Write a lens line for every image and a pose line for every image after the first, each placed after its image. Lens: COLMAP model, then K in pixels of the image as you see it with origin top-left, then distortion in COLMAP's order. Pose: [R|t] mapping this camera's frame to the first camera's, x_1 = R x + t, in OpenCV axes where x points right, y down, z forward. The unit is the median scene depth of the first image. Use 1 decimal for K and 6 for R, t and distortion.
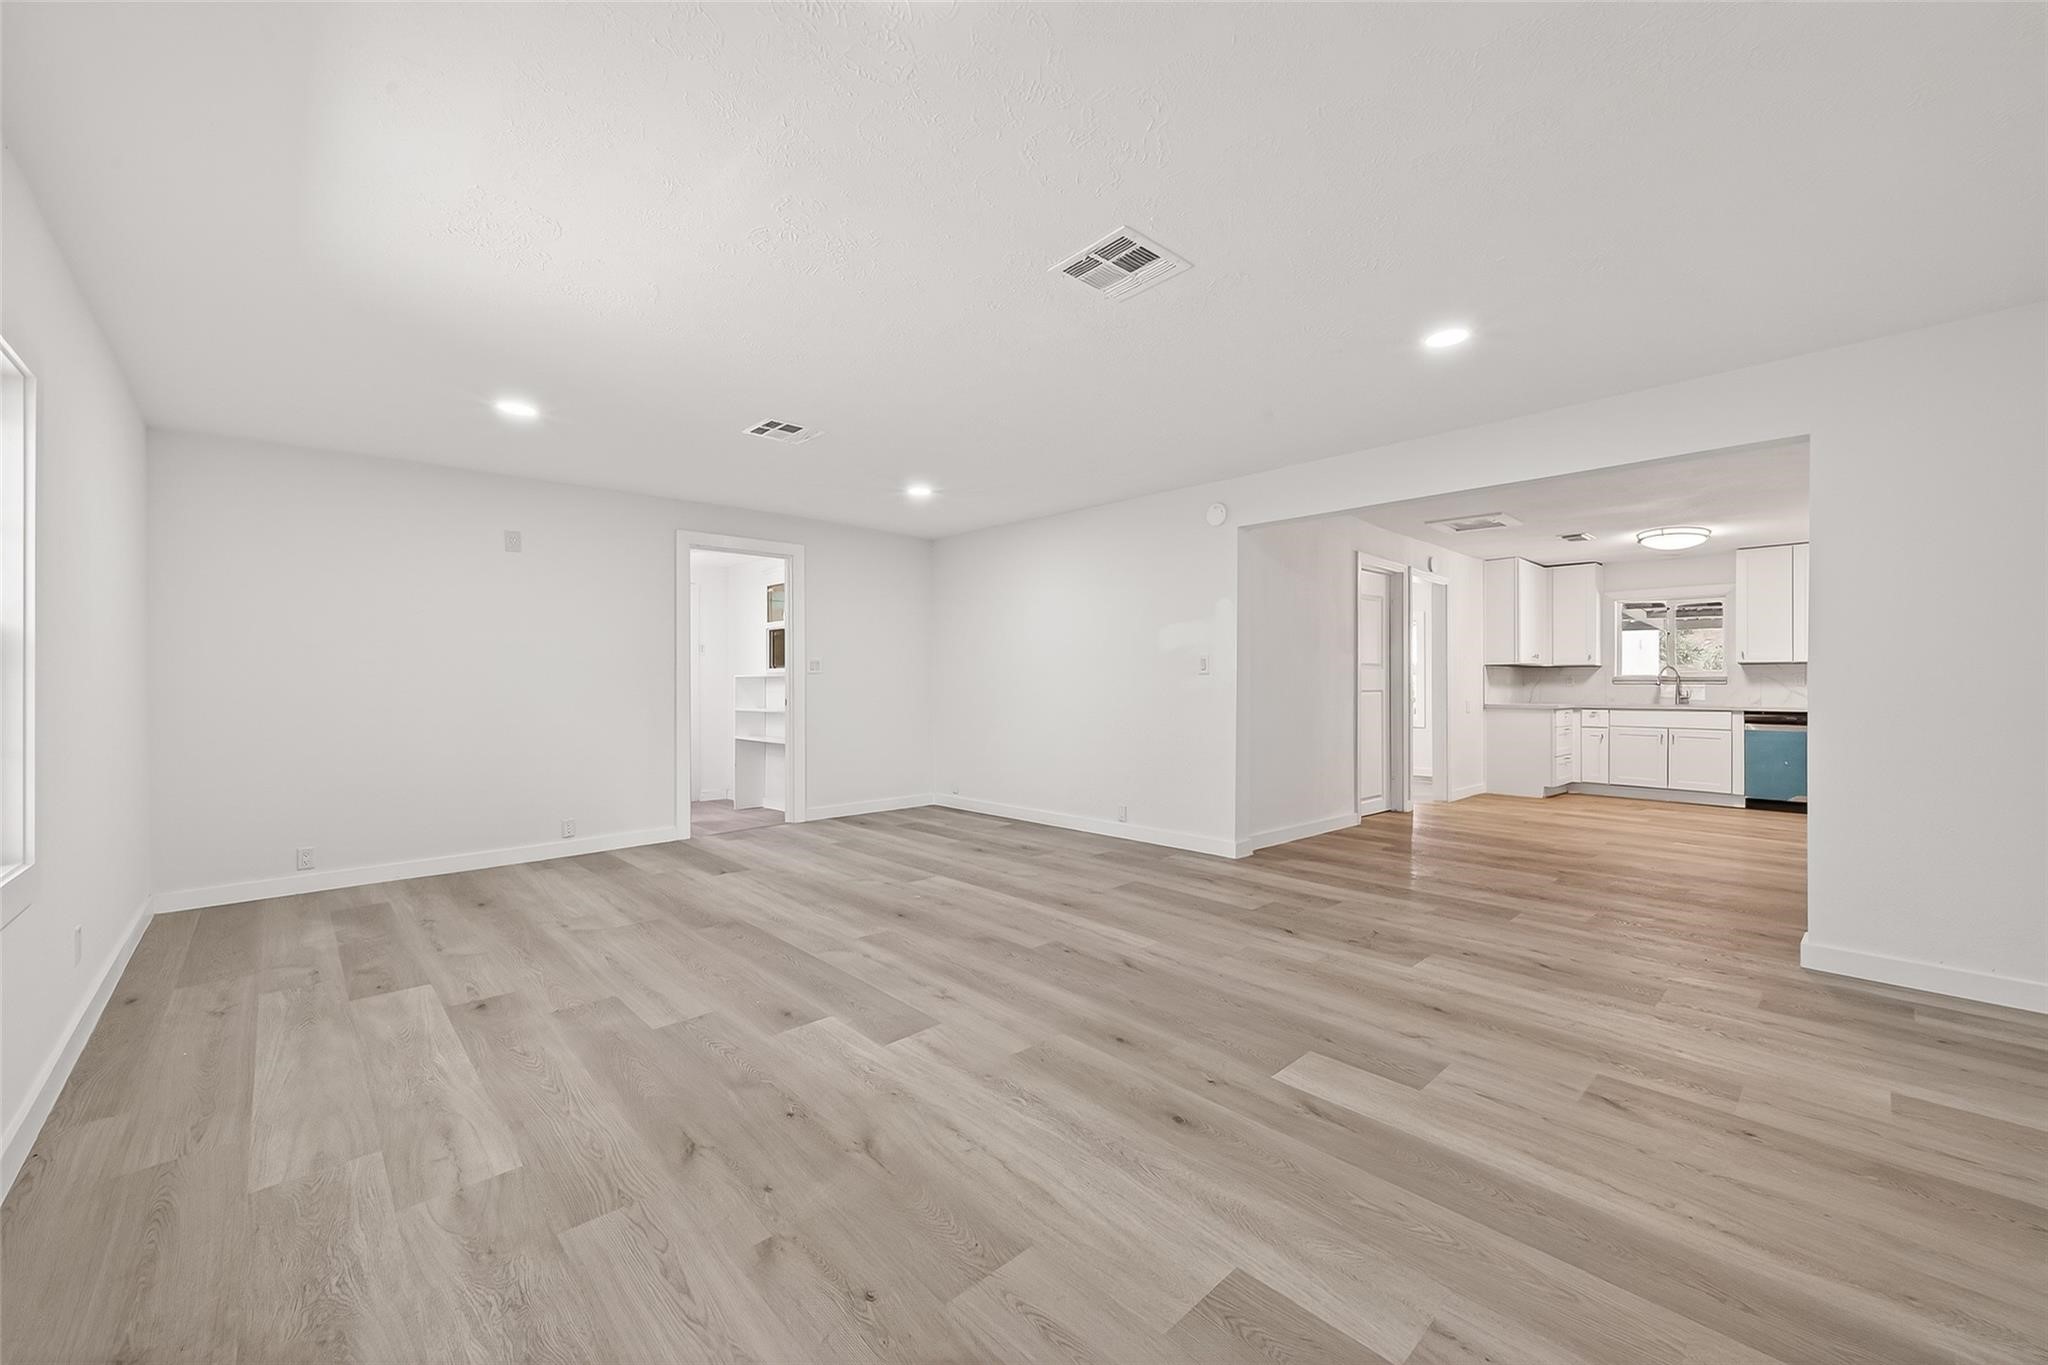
lens RADIAL K [[814.6, 0, 1026.4], [0, 814.6, 680.6], [0, 0, 1]] dist [0.004619, -0.001758]
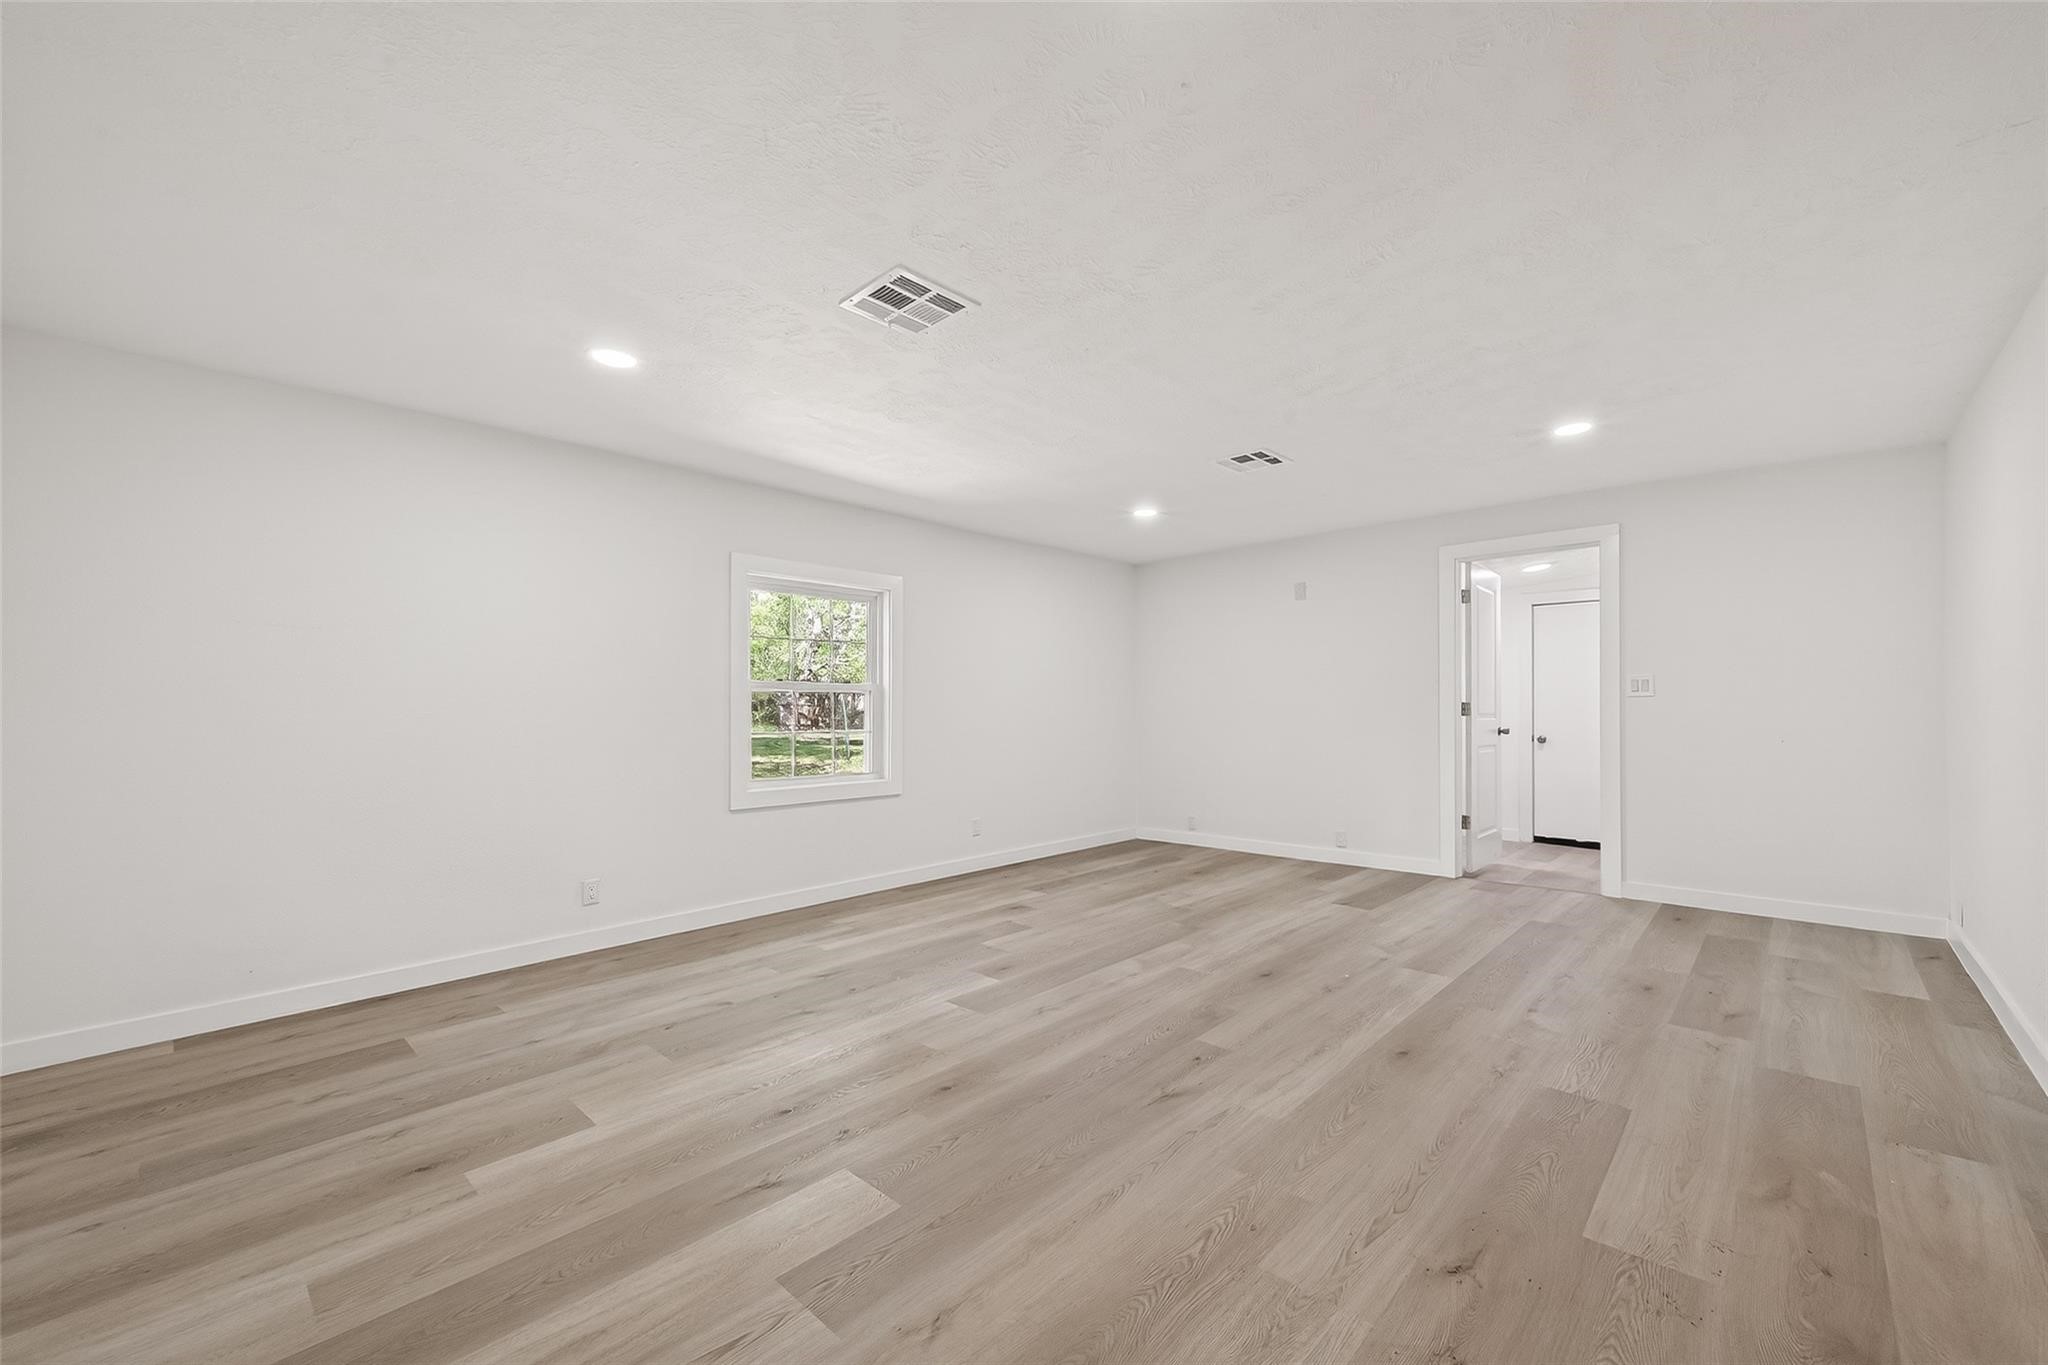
lens RADIAL K [[814.6, 0, 1029.8], [0, 814.6, 694.0], [0, 0, 1]] dist [0.004619, -0.001758]
pose [[0.061273, -0.011299, -0.998057, 0.938419], [0.003678, 0.999932, -0.011094, -0.011784], [0.998114, -0.002991, 0.061311, 0.898626]]
